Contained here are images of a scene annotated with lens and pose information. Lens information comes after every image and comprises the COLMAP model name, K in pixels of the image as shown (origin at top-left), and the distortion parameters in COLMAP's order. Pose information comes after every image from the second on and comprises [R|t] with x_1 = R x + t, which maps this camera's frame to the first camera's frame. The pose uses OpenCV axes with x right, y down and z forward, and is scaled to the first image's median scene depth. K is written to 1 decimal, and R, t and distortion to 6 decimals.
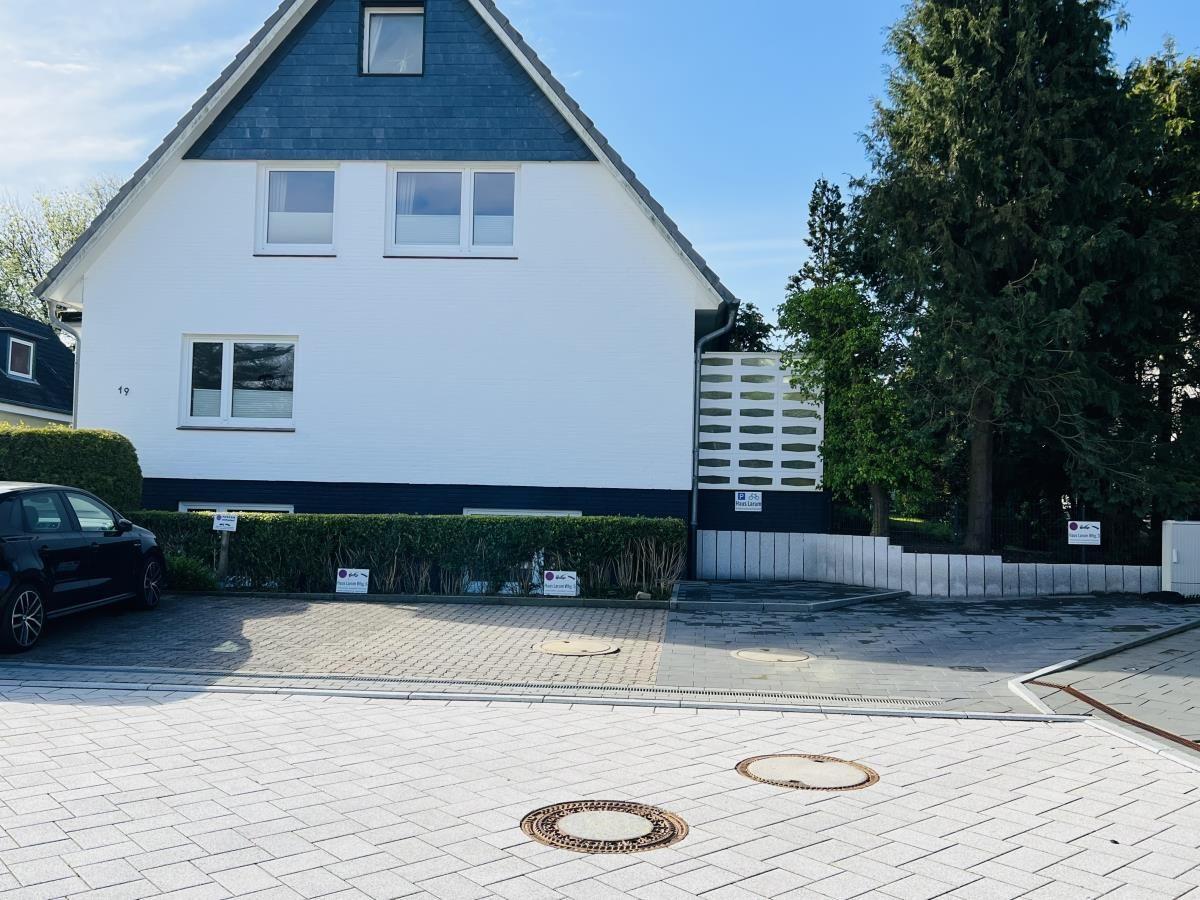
lens RADIAL K [[1001.1, 0, 600.0], [0, 1001.1, 450.0], [0, 0, 1]] dist [0.104832, -0.178213]
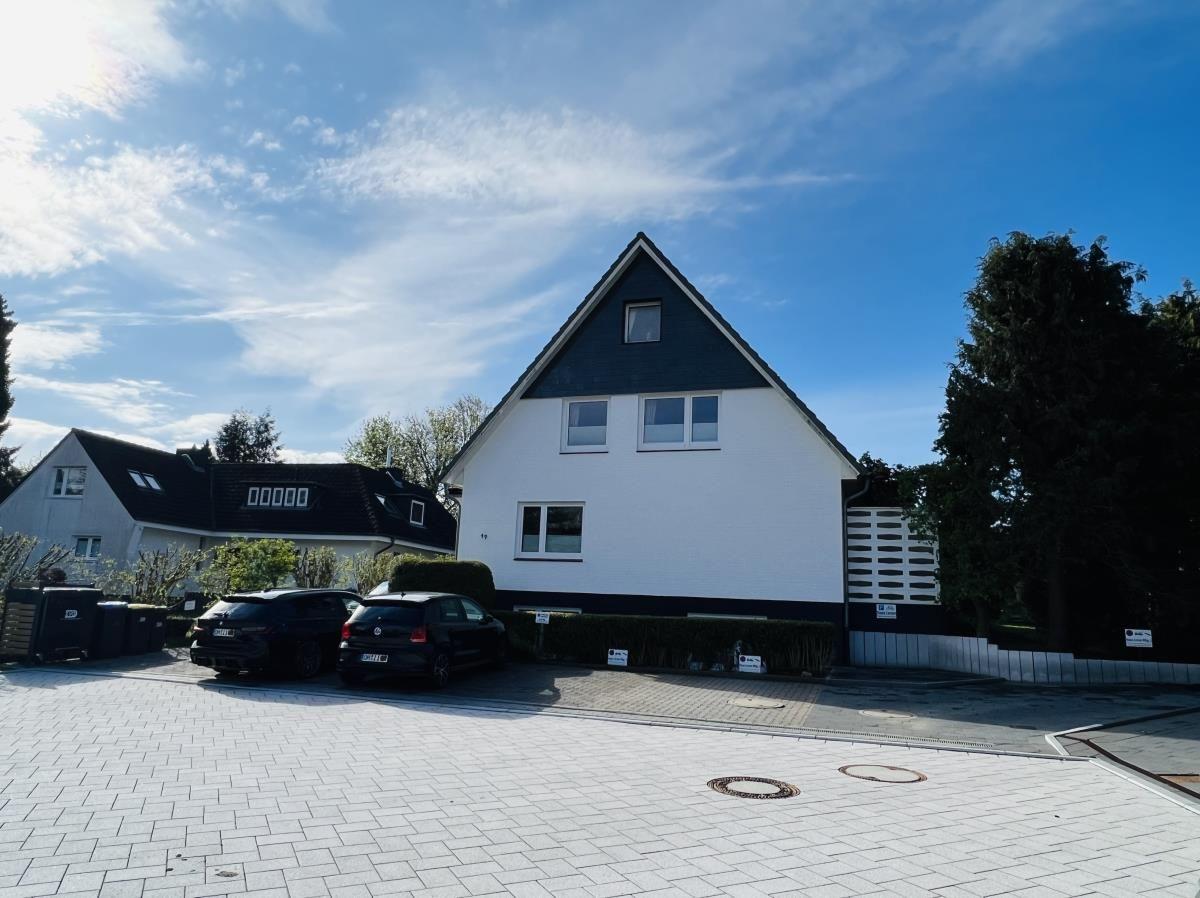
lens RADIAL K [[908.0, 0, 600.0], [0, 908.0, 449.0], [0, 0, 1]] dist [0.033695, -0.058795]
pose [[0.967157, -0.028989, -0.252520, 0.094984], [-0.002413, 0.992383, -0.123168, -0.018581], [0.254168, 0.119732, 0.959720, -0.404538]]
